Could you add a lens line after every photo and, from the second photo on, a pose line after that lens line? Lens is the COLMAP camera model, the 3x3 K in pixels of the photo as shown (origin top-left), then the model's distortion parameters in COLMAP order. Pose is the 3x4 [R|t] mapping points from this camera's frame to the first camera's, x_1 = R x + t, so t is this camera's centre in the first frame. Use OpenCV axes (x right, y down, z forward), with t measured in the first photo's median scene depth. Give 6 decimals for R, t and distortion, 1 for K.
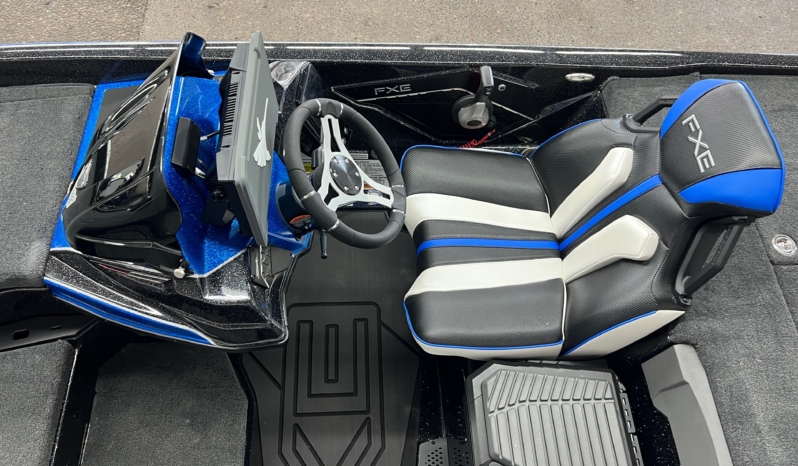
lens RADIAL K [[630.6, 0, 394.2], [0, 630.6, 230.3], [0, 0, 1]] dist [0.034299, -0.024076]
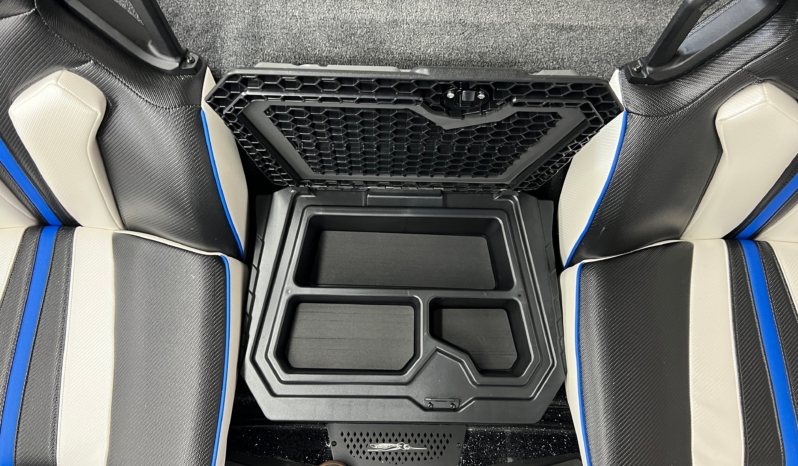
lens RADIAL K [[630.6, 0, 394.8], [0, 630.6, 227.4], [0, 0, 1]] dist [0.034299, -0.024076]
pose [[0.063466, -0.975739, 0.209536, 0.179463], [0.850886, 0.162621, 0.499547, 0.001006], [-0.521502, 0.146587, 0.840564, 0.390612]]
